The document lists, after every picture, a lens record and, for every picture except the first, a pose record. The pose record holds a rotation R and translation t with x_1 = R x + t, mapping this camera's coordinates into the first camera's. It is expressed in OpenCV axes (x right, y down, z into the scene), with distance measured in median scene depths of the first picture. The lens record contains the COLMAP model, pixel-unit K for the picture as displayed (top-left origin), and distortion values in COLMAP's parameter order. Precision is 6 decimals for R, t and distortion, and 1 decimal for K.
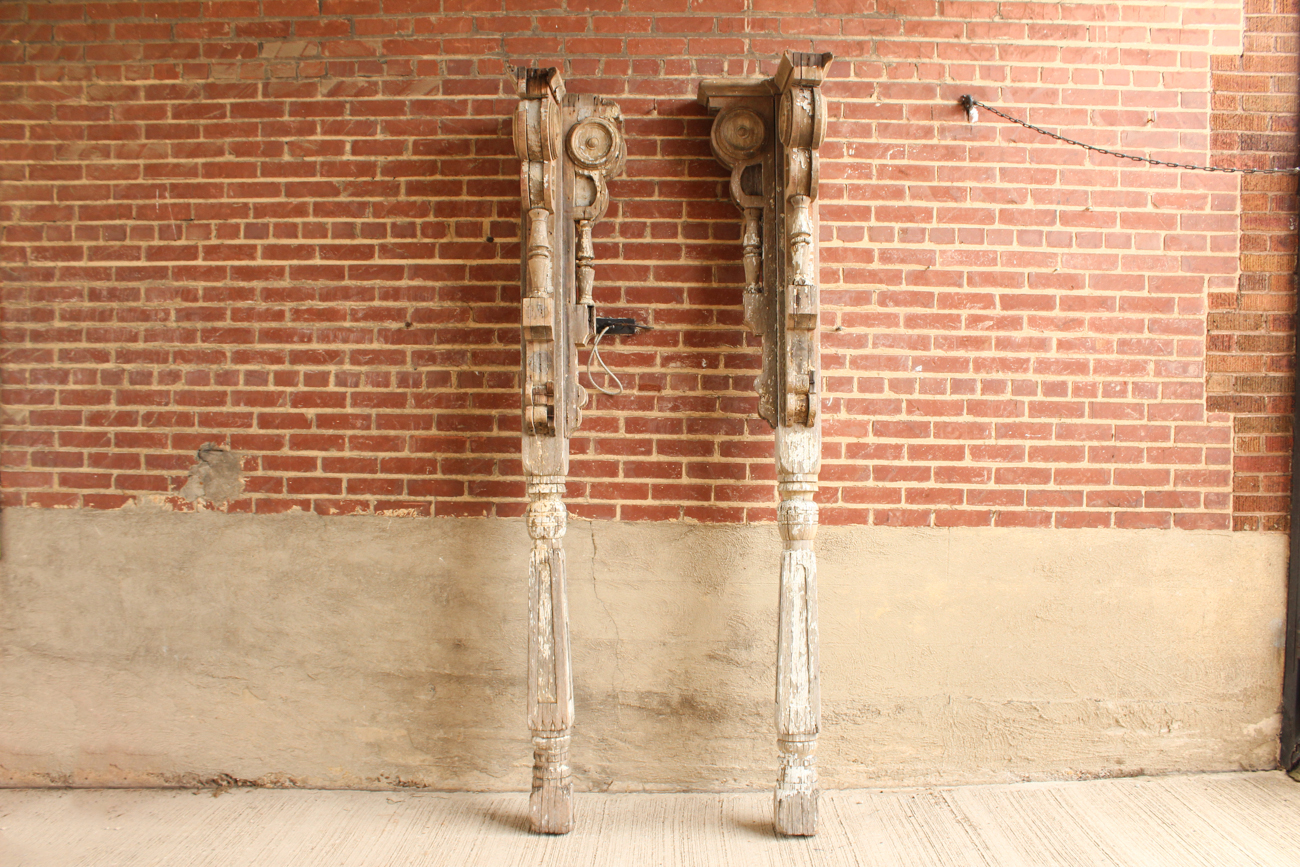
lens RADIAL K [[1070.8, 0, 646.5], [0, 1070.8, 411.9], [0, 0, 1]] dist [-0.177355, 0.156983]
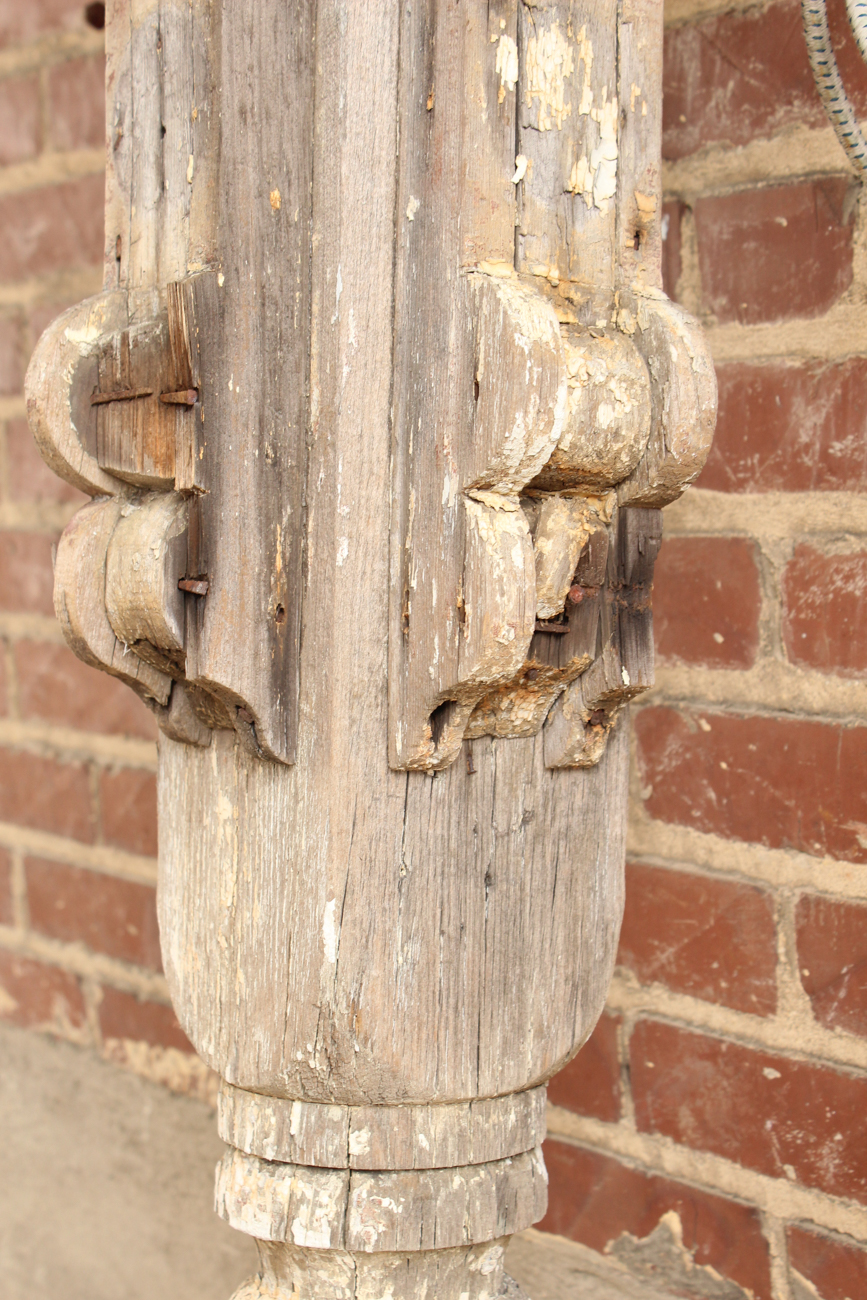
lens RADIAL K [[2330.0, 0, 433.5], [0, 2330.0, 650.0], [0, 0, 1]] dist [0.012964, -0.101369]
pose [[0.596878, 0.040759, -0.801296, 0.115859], [0.036245, 0.996319, 0.077678, -0.006905], [0.801513, -0.075407, 0.593204, 0.803275]]
